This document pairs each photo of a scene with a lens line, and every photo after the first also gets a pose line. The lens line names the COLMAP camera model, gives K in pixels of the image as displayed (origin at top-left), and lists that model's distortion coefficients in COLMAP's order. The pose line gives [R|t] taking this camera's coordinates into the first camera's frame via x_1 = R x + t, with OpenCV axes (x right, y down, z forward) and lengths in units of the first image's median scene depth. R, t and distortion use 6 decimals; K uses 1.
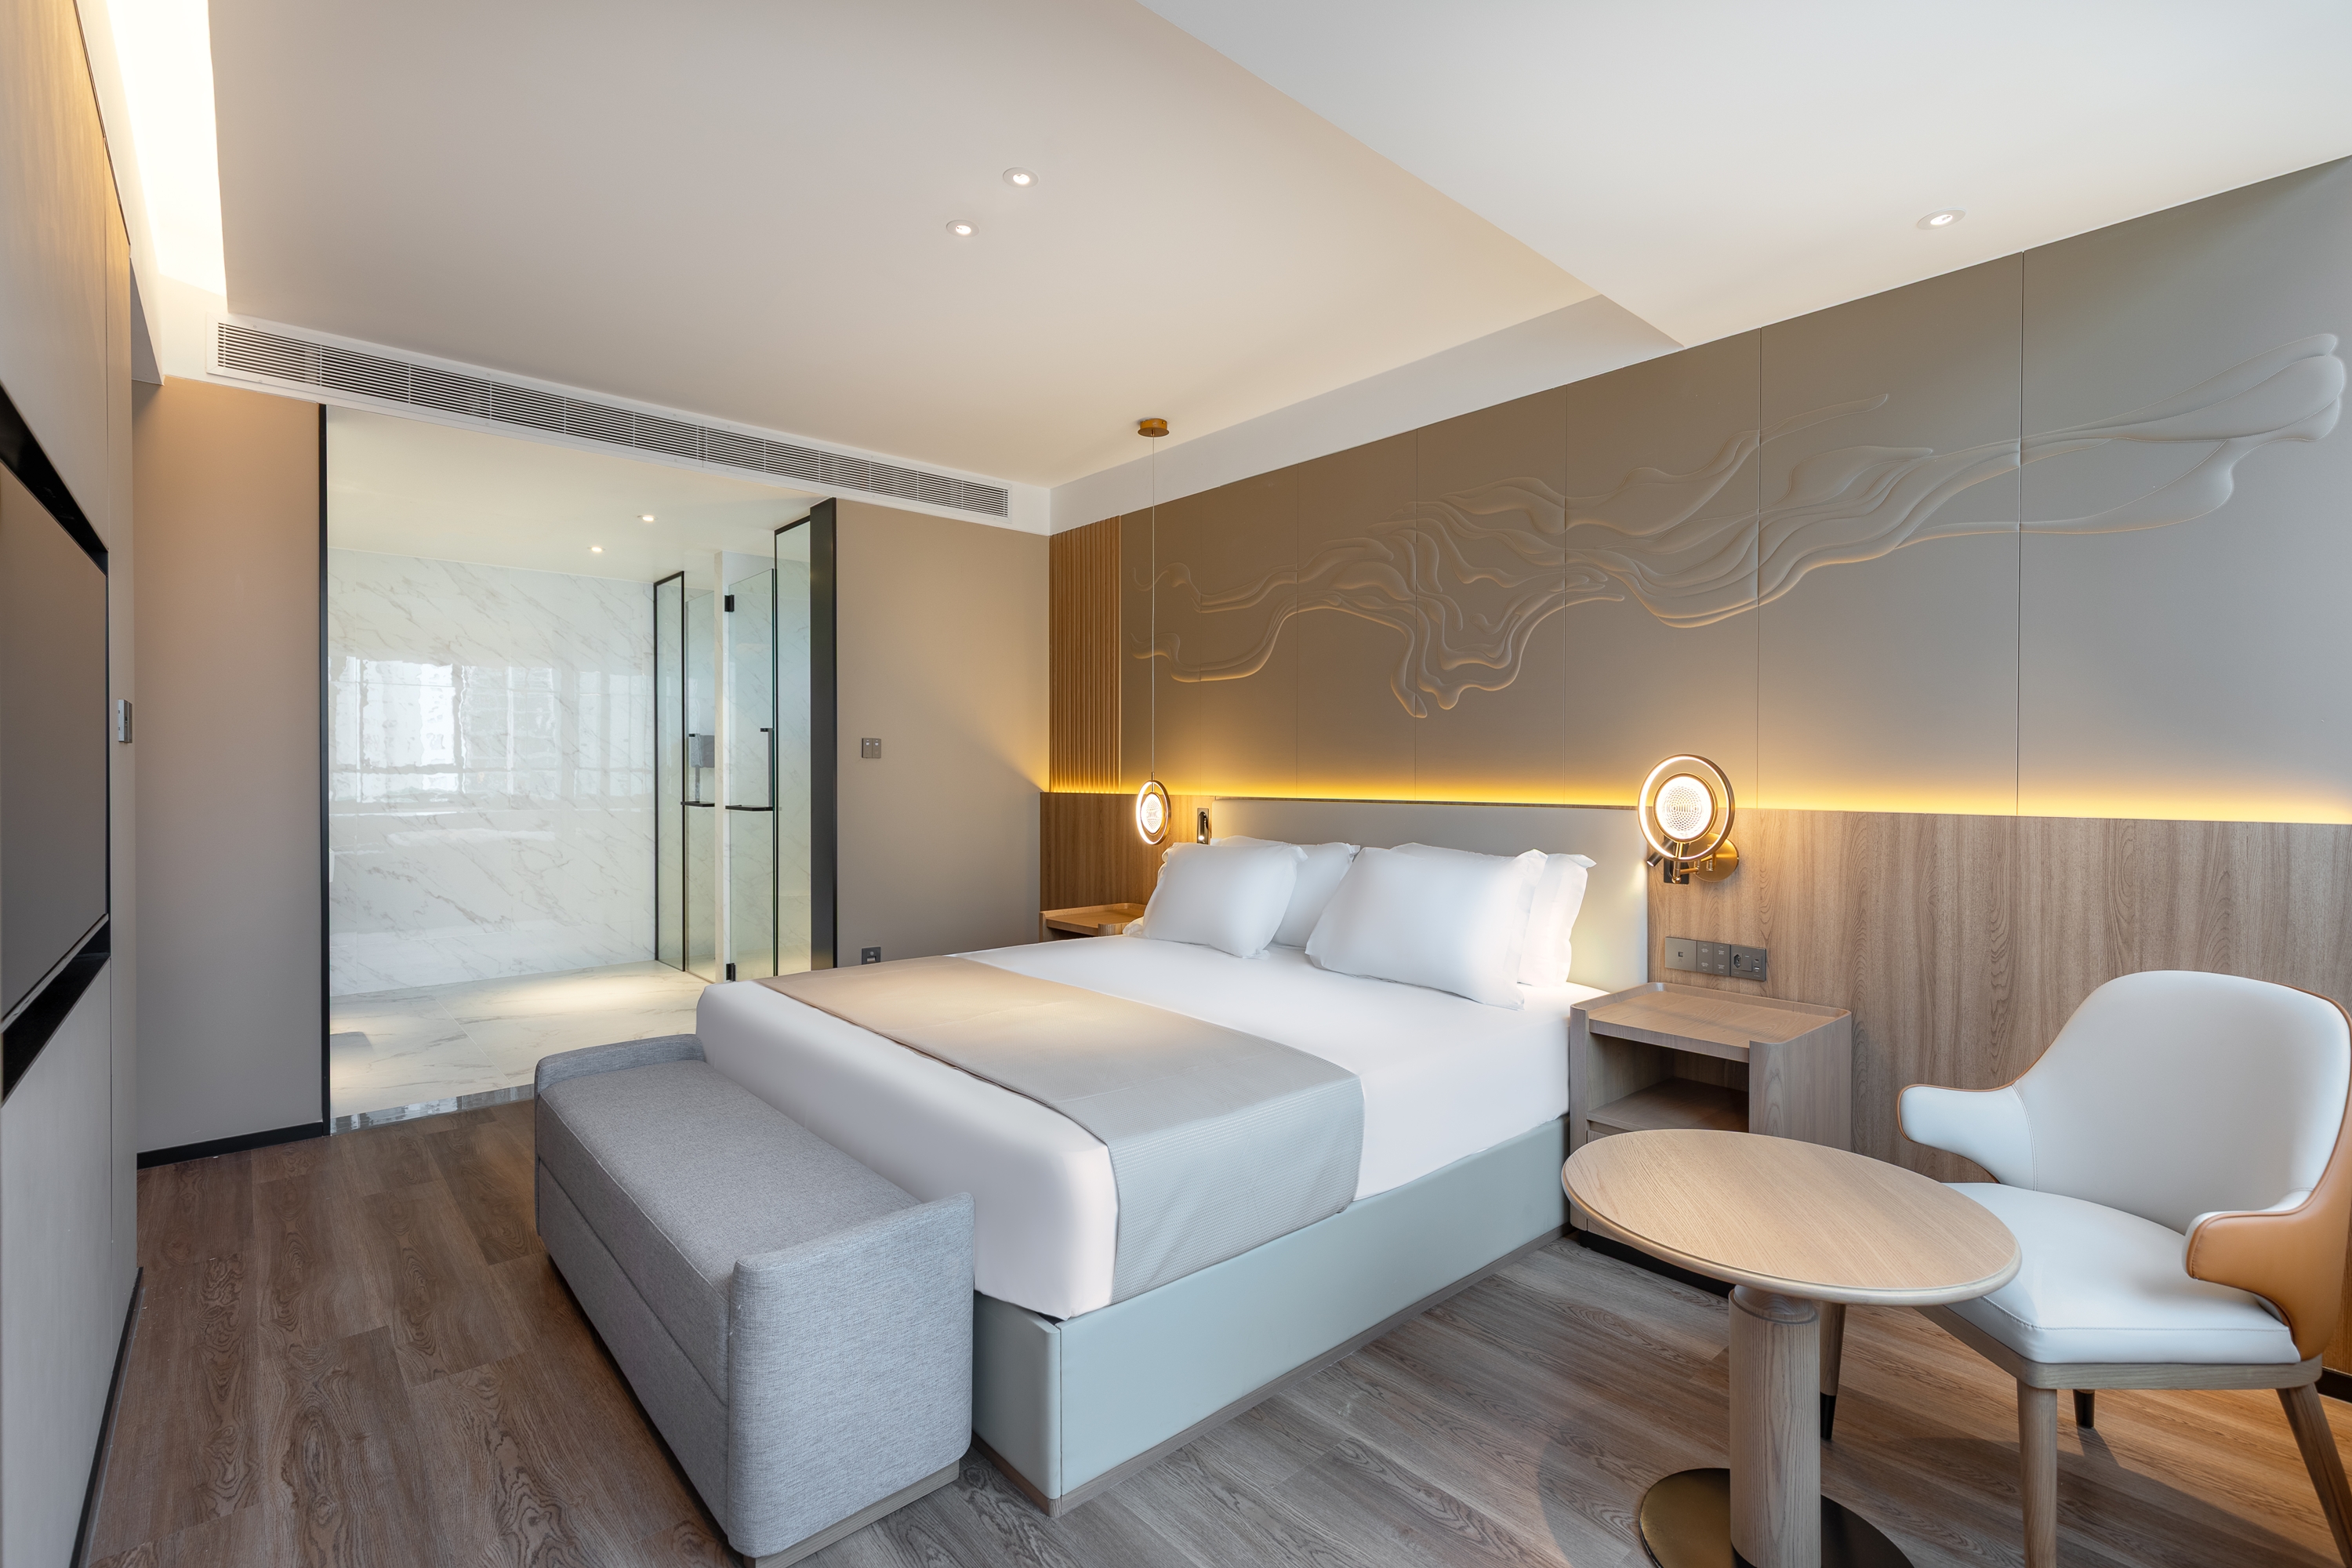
lens RADIAL K [[1072.2, 0, 1200.4], [0, 1072.2, 774.6], [0, 0, 1]] dist [0.010447, 0.000131]
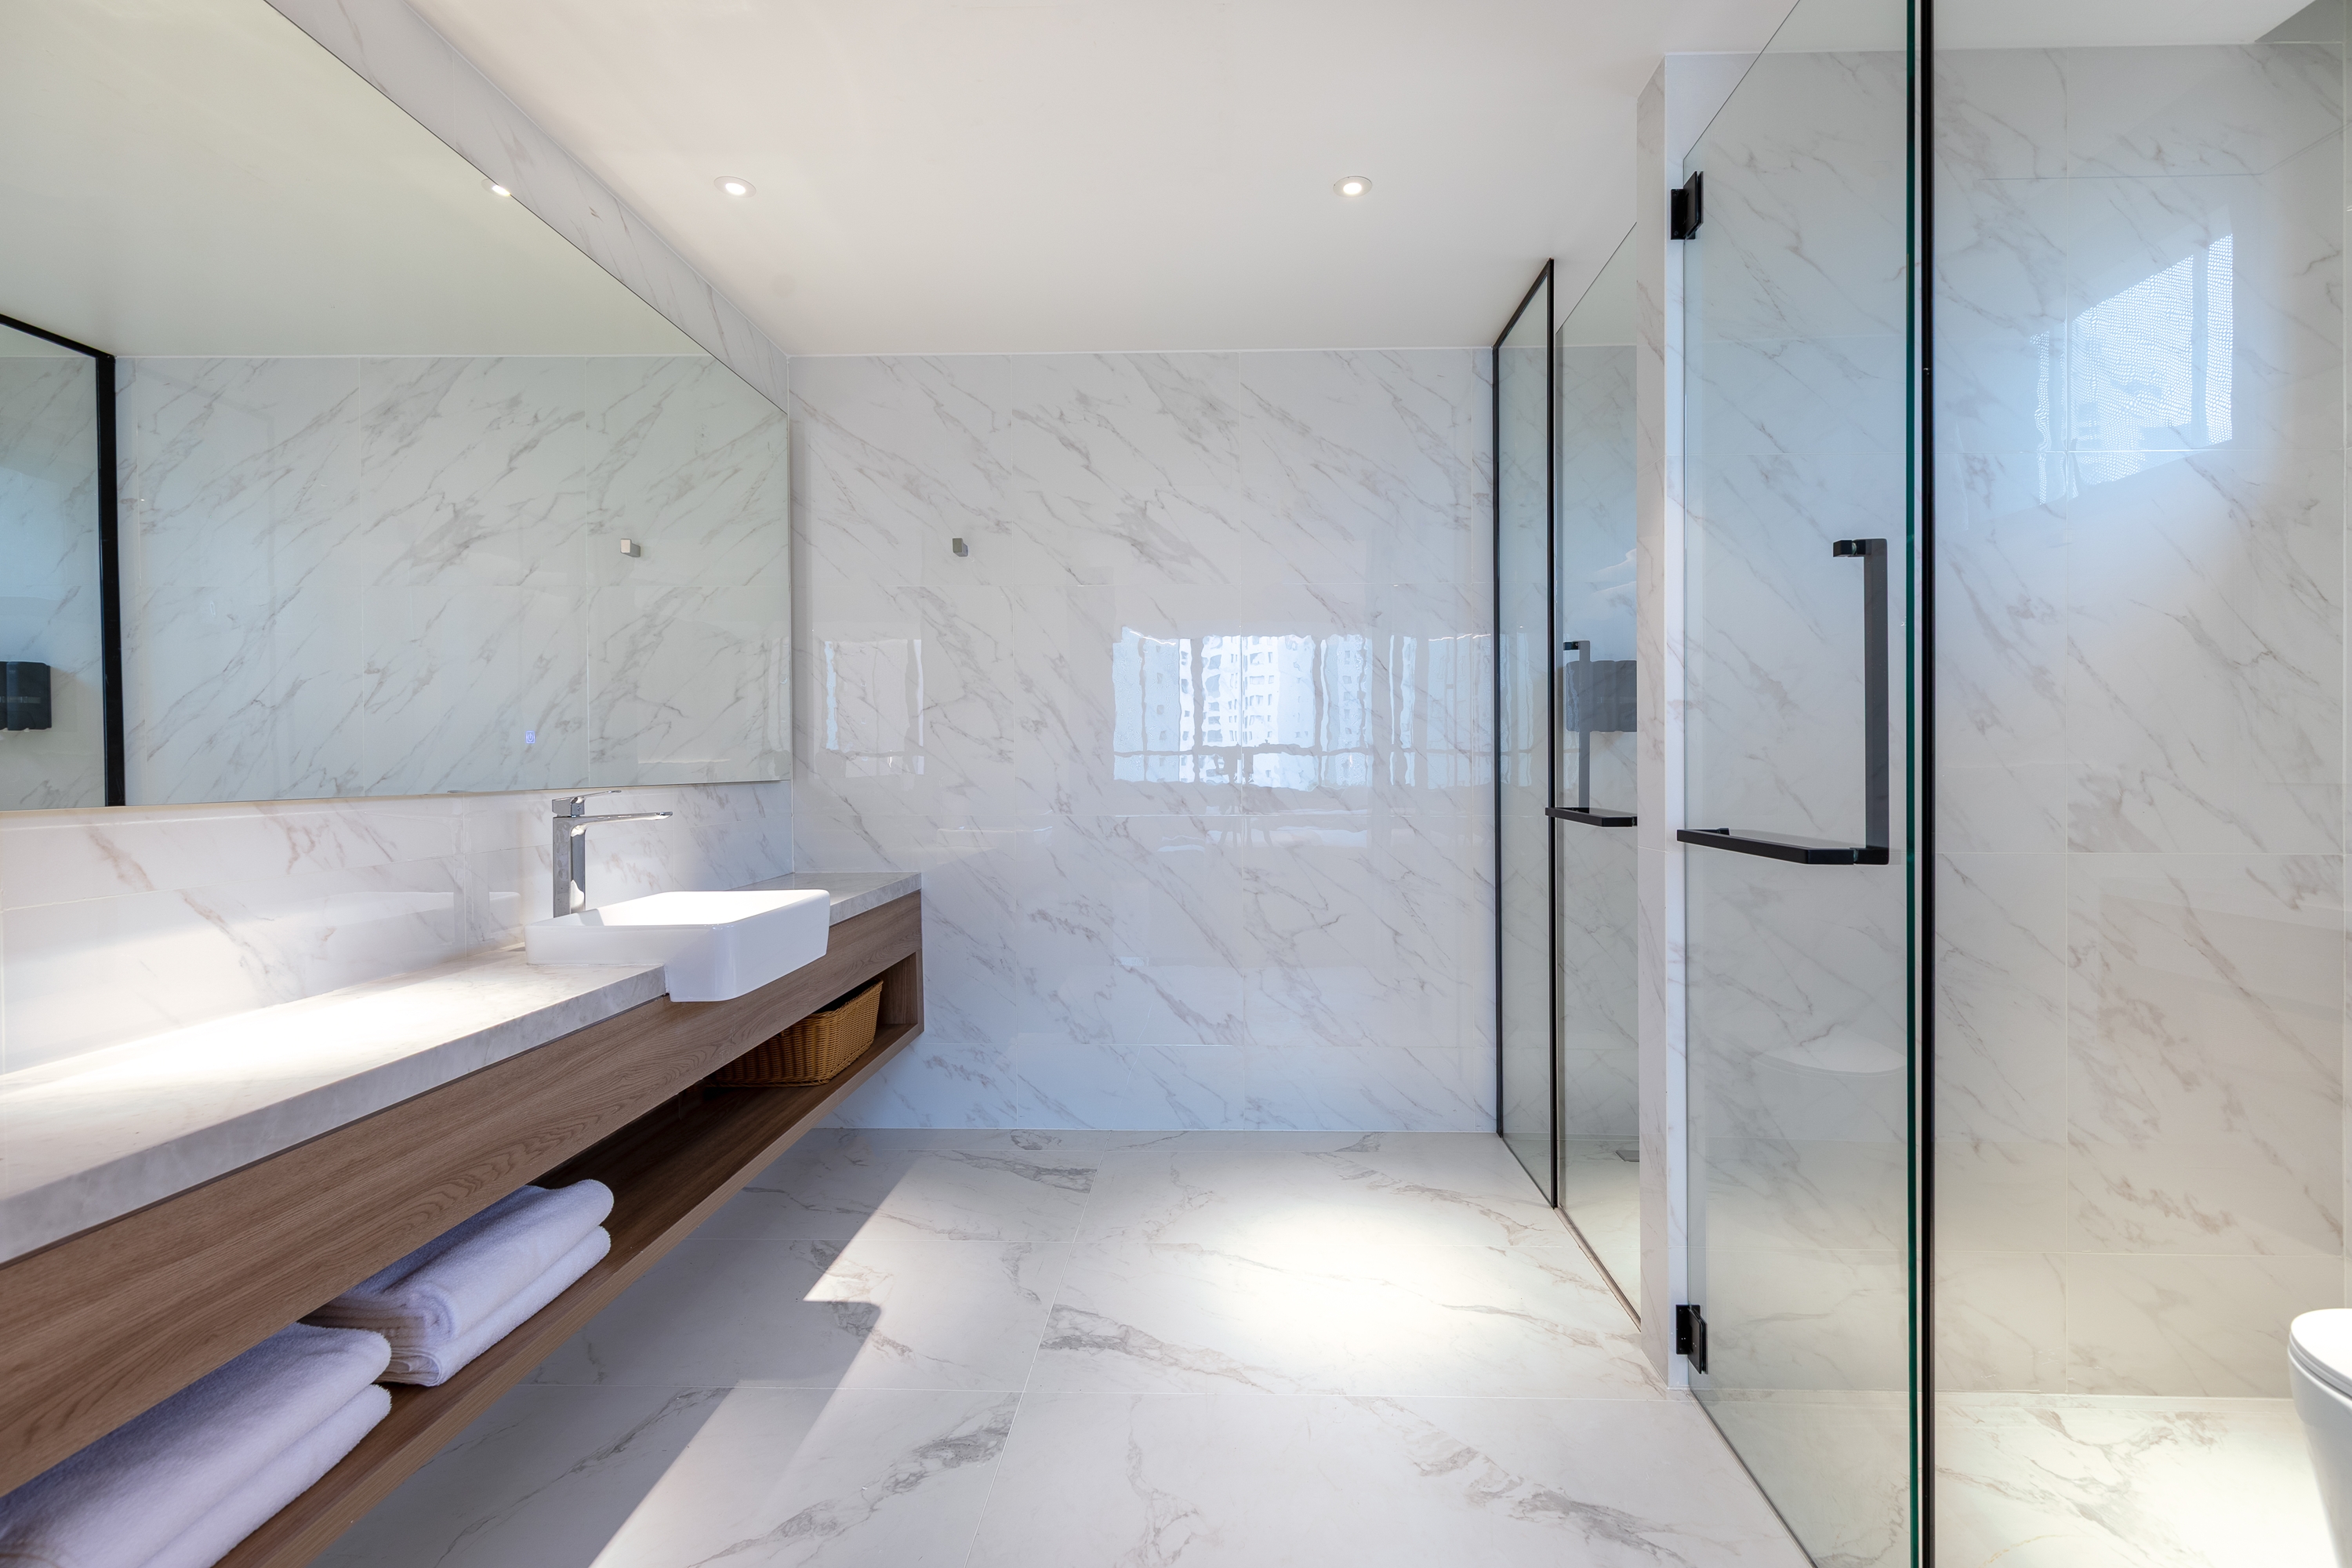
lens RADIAL K [[1072.2, 0, 1200.4], [0, 1072.2, 774.6], [0, 0, 1]] dist [0.010447, 0.000131]
pose [[0.721232, 0.004108, -0.692681, -0.396920], [0.002717, 0.999958, 0.008759, 0.011906], [0.692688, -0.008200, 0.721191, 0.826266]]
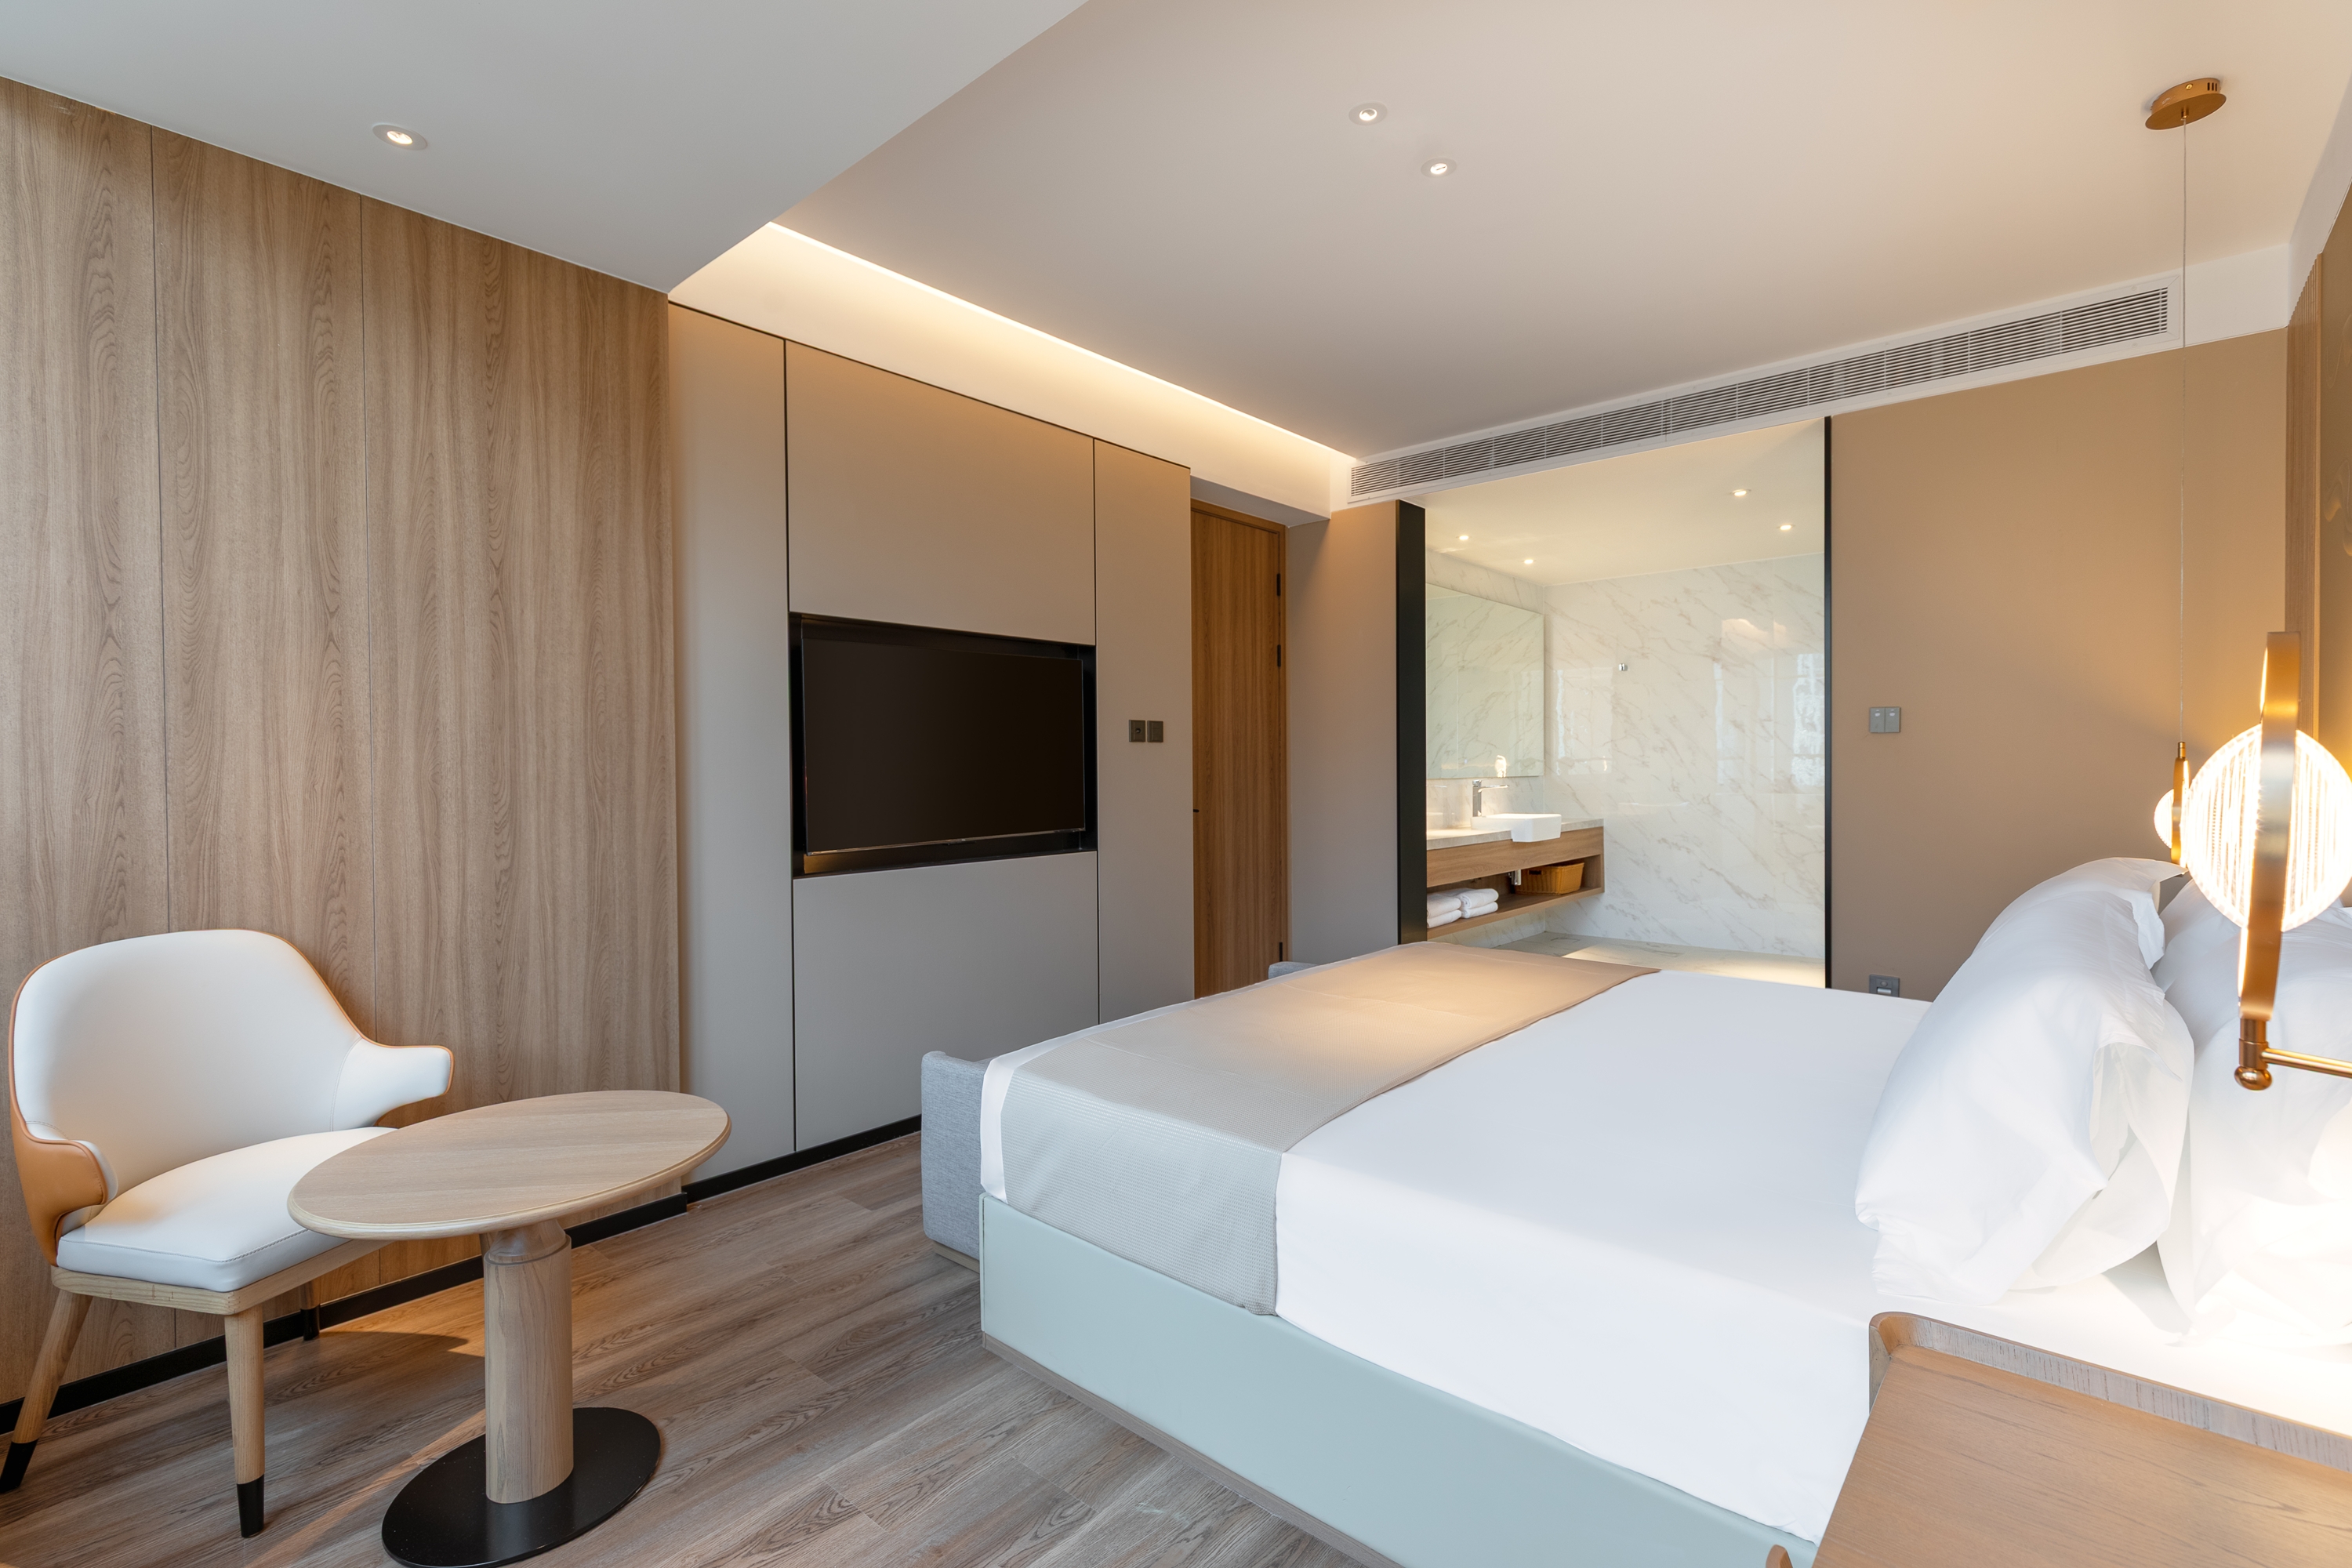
lens RADIAL K [[1057.6, 0, 1159.6], [0, 1057.6, 781.0], [0, 0, 1]] dist [0.010482, -0.000326]
pose [[0.111866, 0.010161, -0.993671, 0.417786], [0.004981, 0.999929, 0.010785, 0.009169], [0.993711, -0.006156, 0.111808, 0.406469]]
